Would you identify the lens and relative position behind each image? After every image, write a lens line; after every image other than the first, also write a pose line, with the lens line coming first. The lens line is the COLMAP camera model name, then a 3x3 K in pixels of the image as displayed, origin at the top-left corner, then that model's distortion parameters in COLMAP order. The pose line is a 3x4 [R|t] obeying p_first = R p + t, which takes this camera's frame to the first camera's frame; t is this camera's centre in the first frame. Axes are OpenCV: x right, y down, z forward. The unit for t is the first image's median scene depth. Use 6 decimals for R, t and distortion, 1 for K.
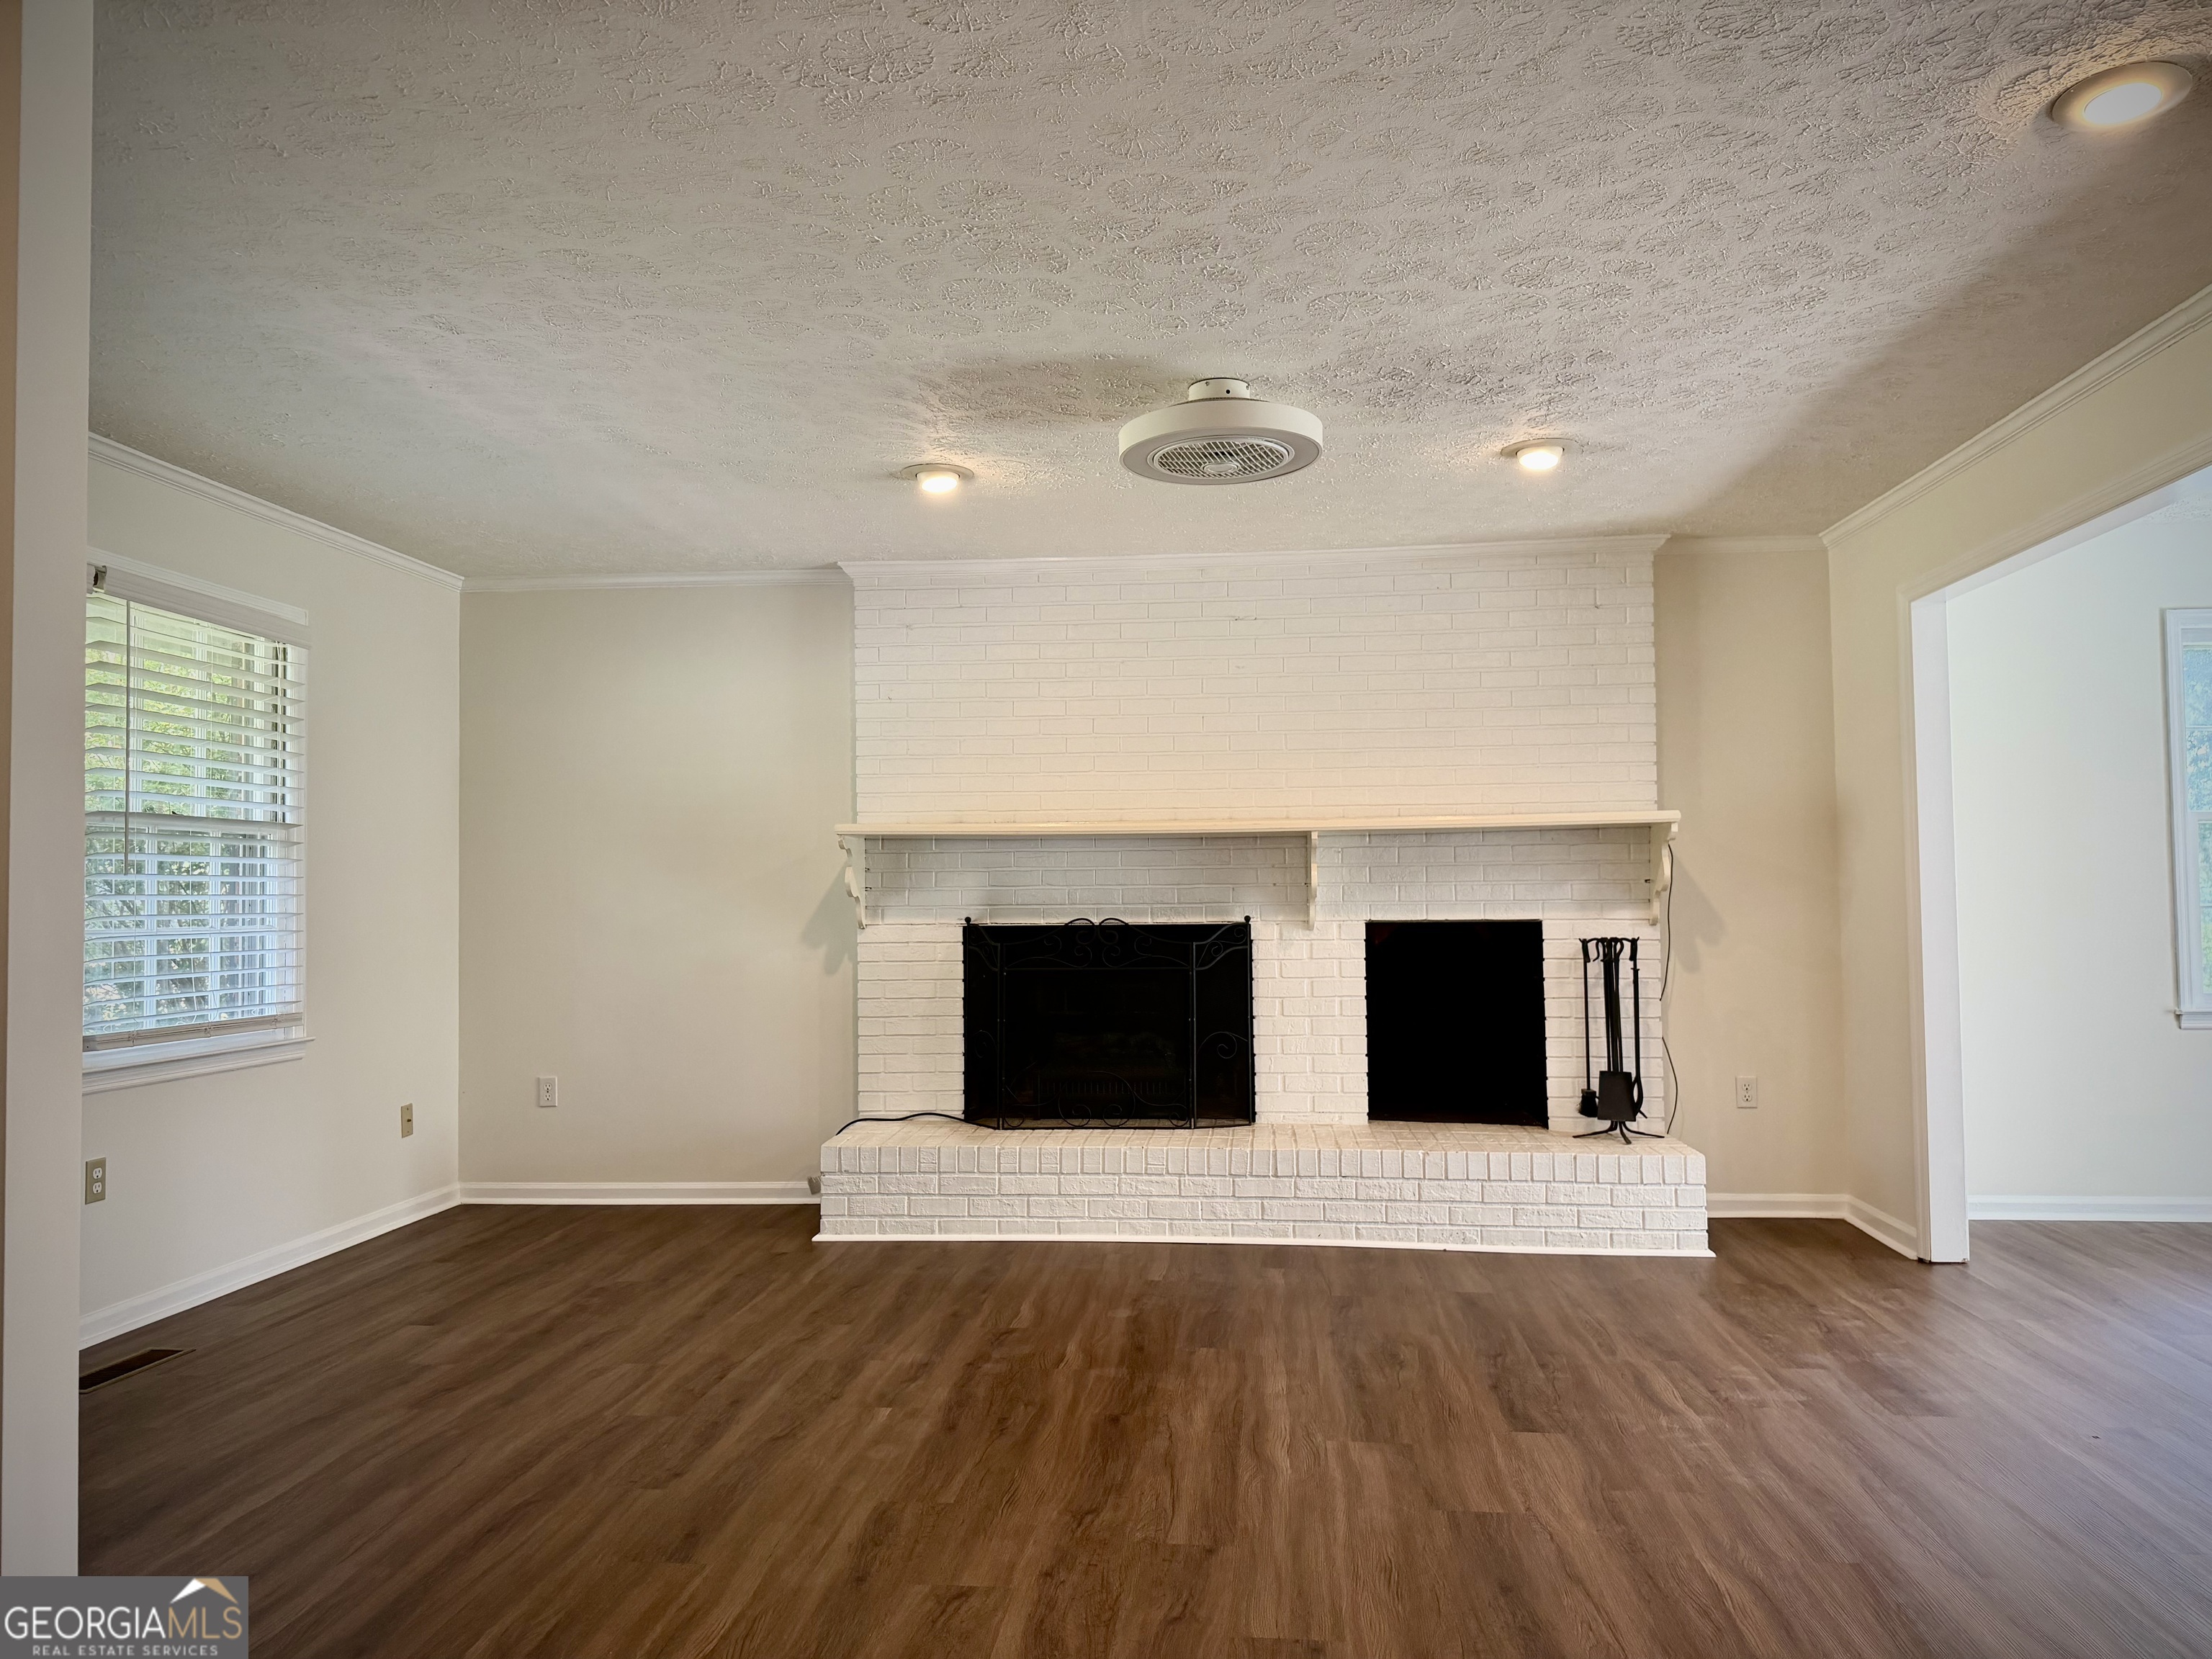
lens RADIAL K [[1544.4, 0, 1102.1], [0, 1544.4, 836.1], [0, 0, 1]] dist [0.057873, -0.056278]
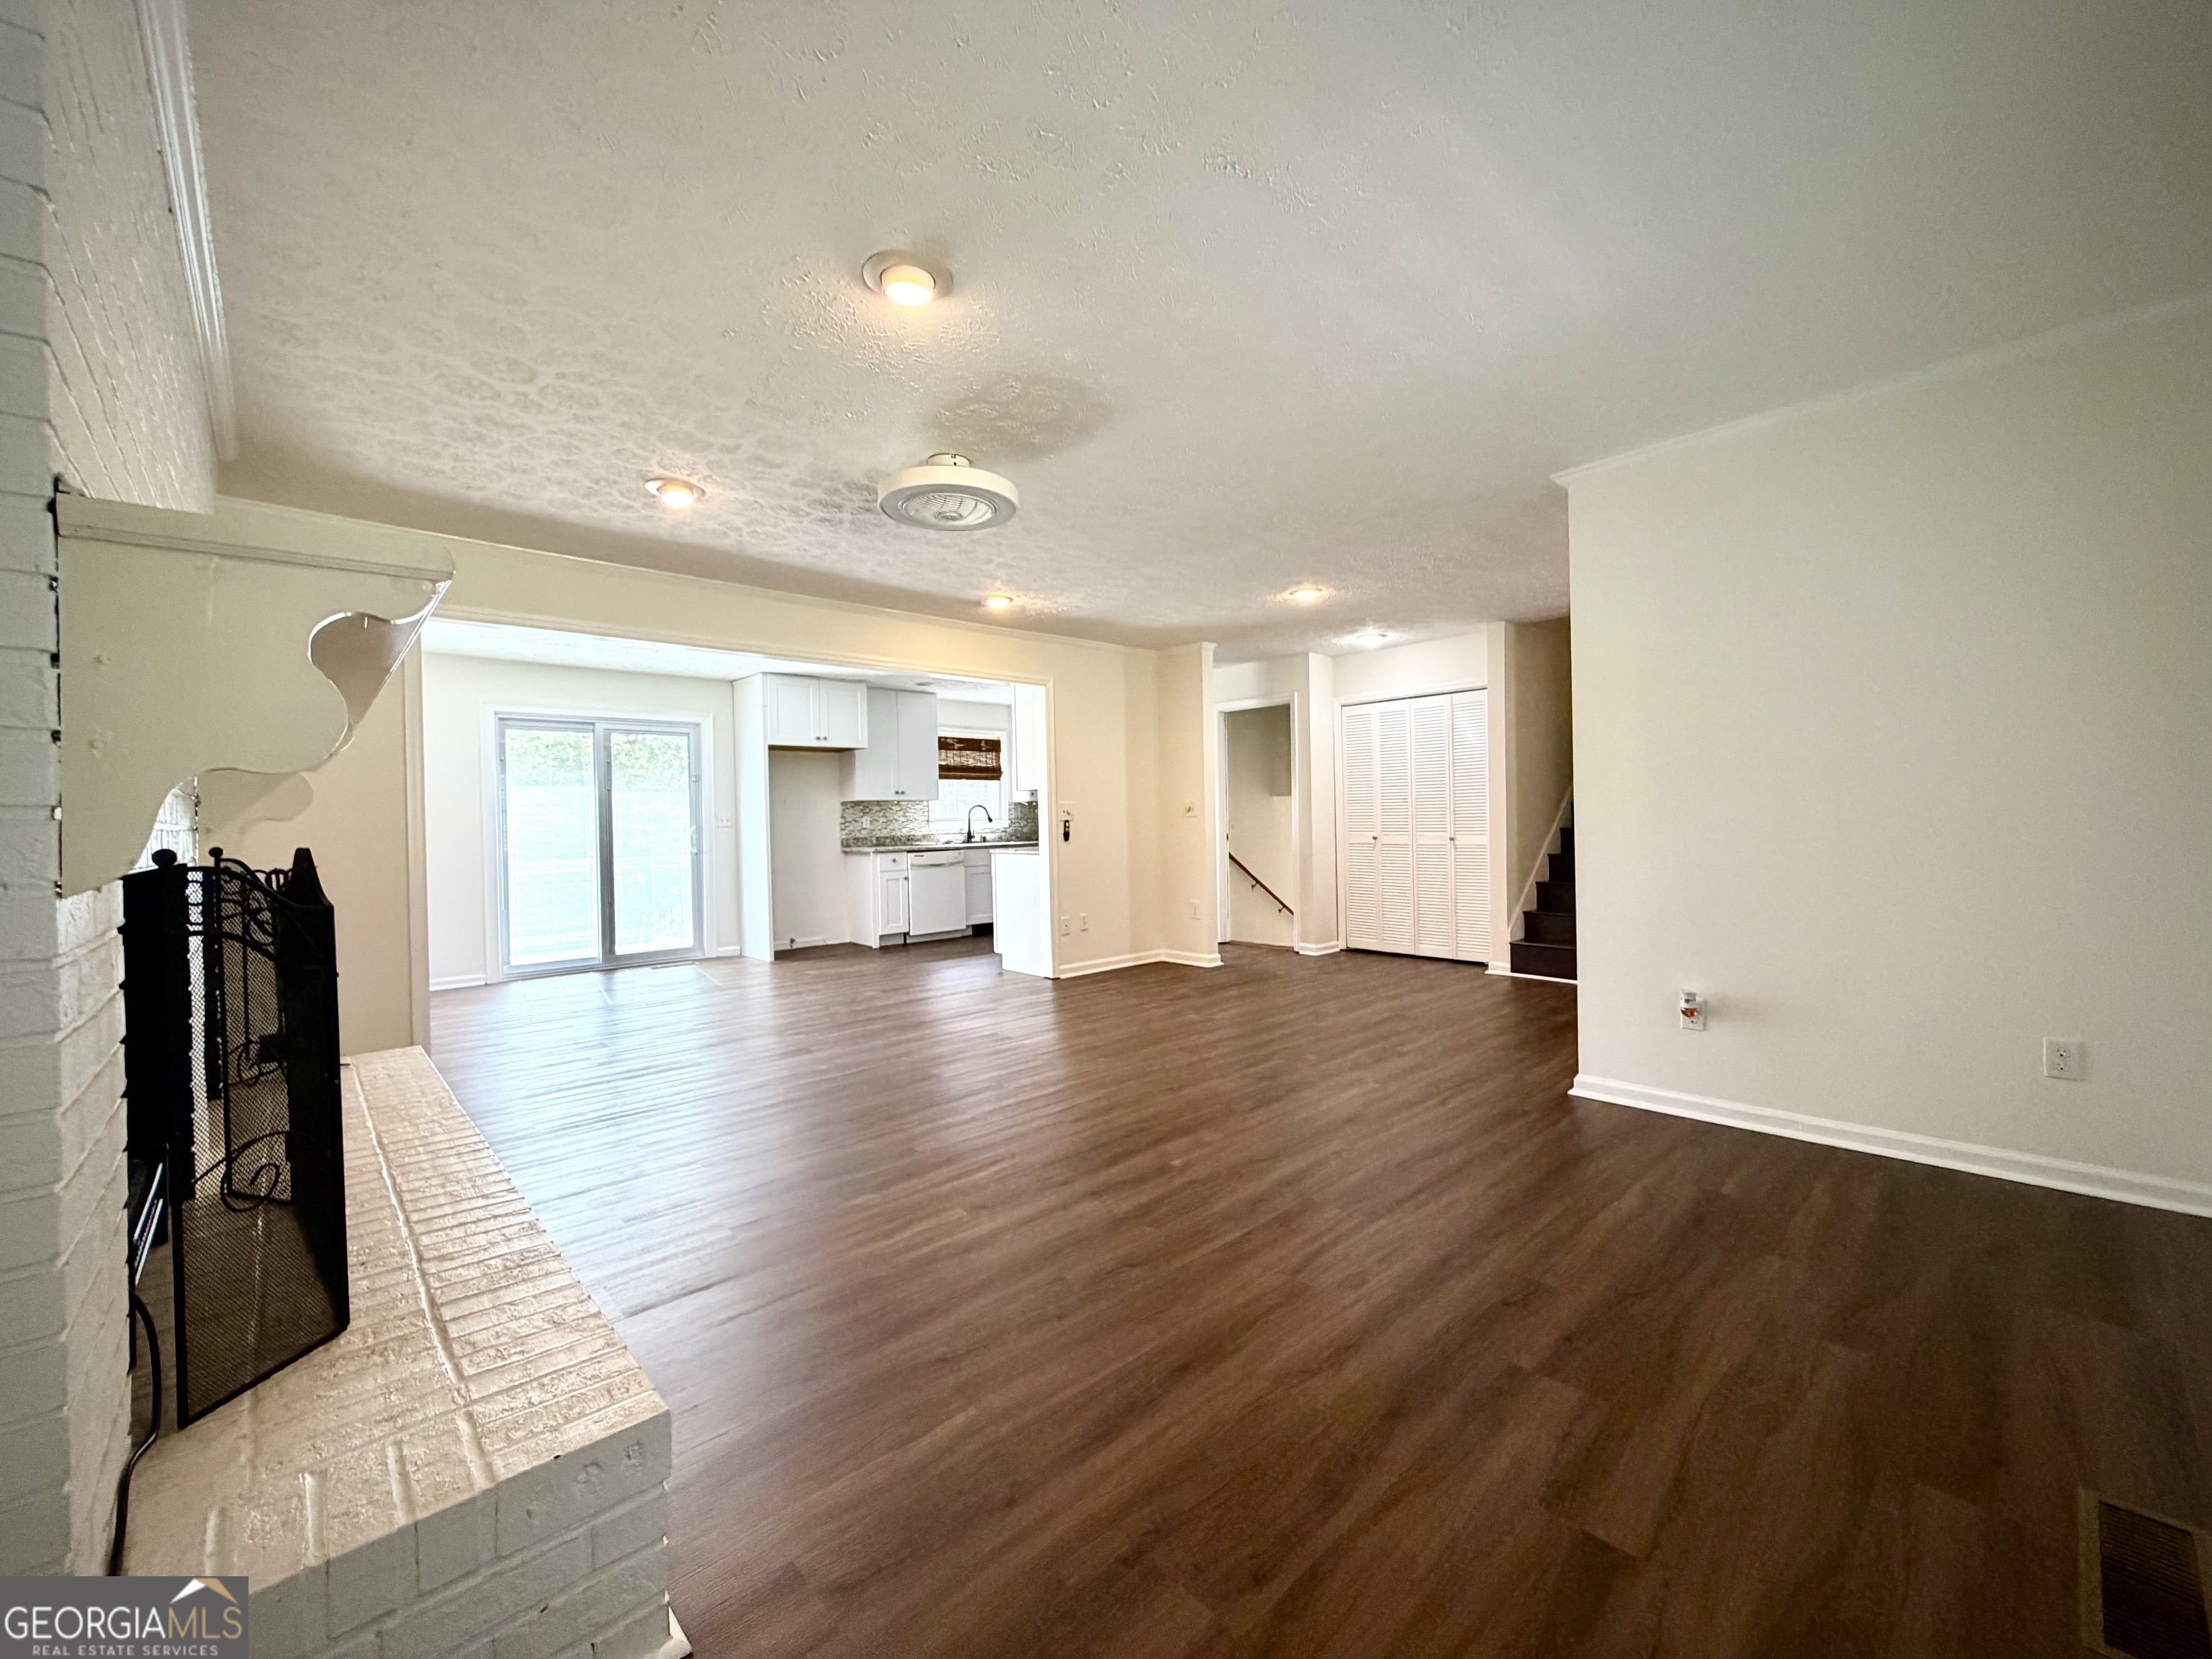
lens RADIAL K [[881.5, 0, 1099.9], [0, 881.5, 827.2], [0, 0, 1]] dist [0.000702, -0.000931]
pose [[-0.749530, 0.021142, 0.661633, -0.506456], [0.002573, 0.999575, -0.029026, 0.070655], [-0.661966, -0.020054, -0.749266, 1.340052]]
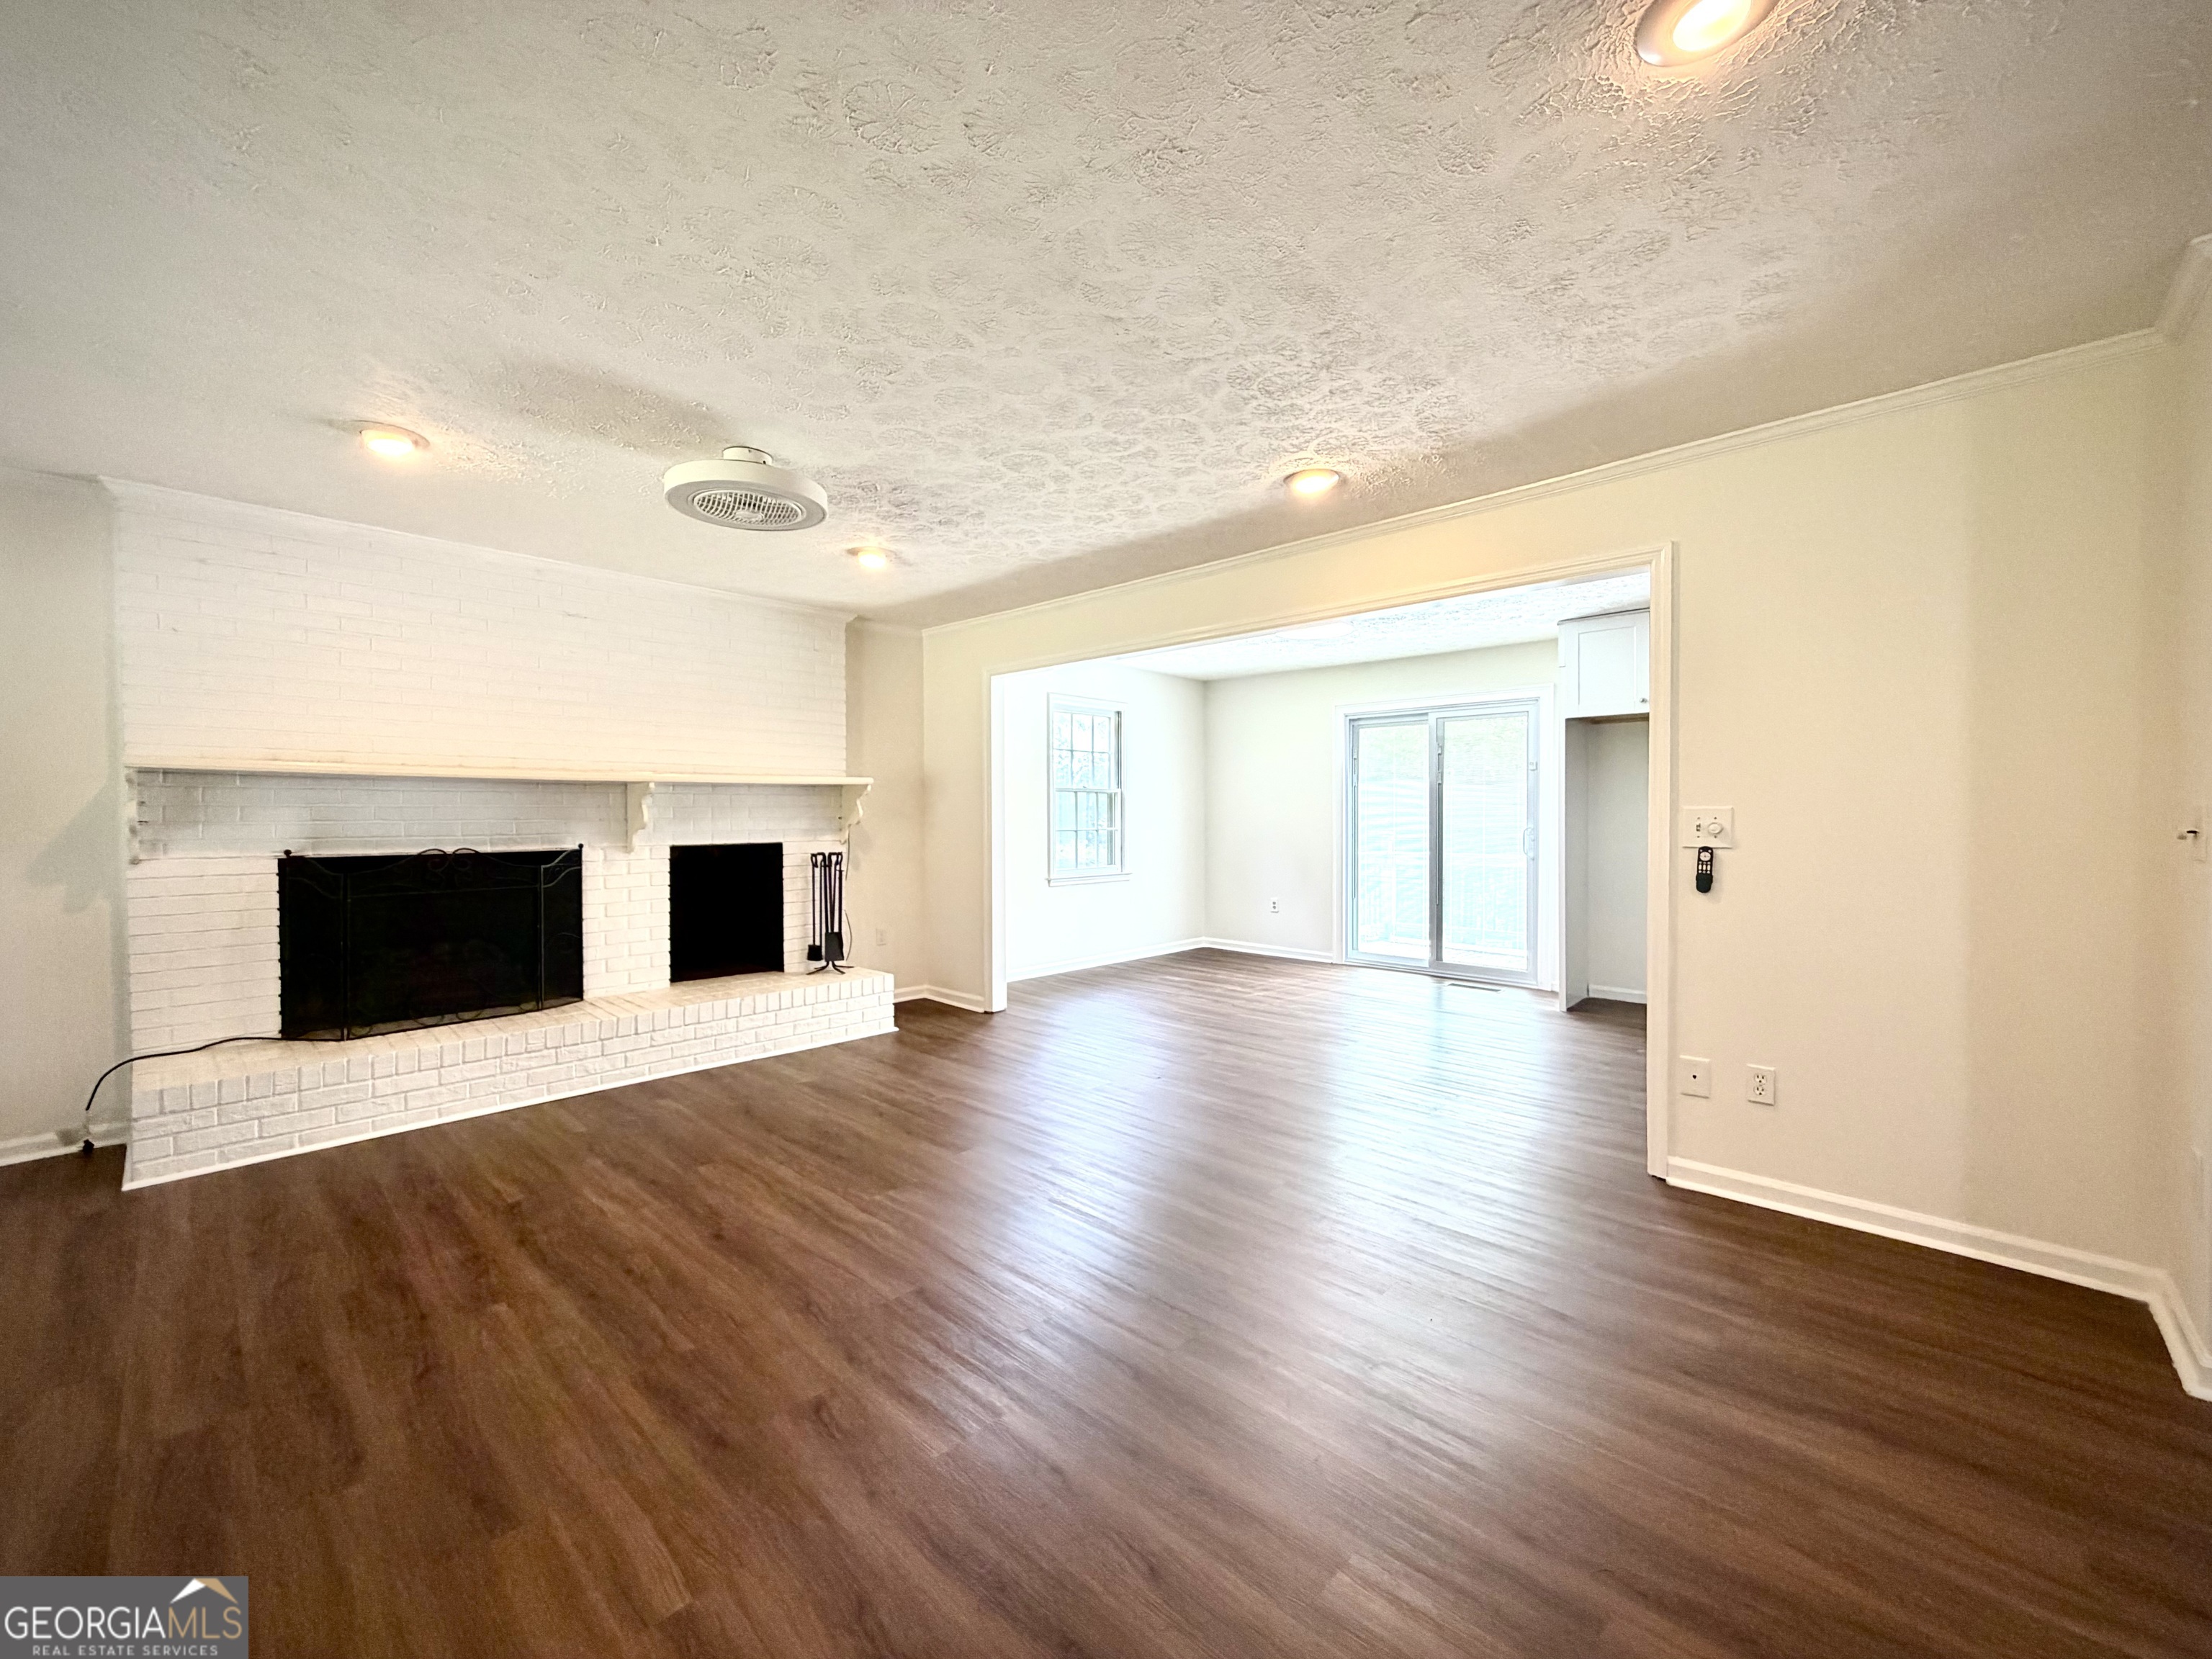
lens RADIAL K [[881.5, 0, 1100.8], [0, 881.5, 827.7], [0, 0, 1]] dist [0.000702, -0.000931]
pose [[0.609870, -0.005066, 0.792485, -0.302301], [-0.035346, 0.998811, 0.033586, -0.004152], [-0.791713, -0.048494, 0.608966, 0.246050]]
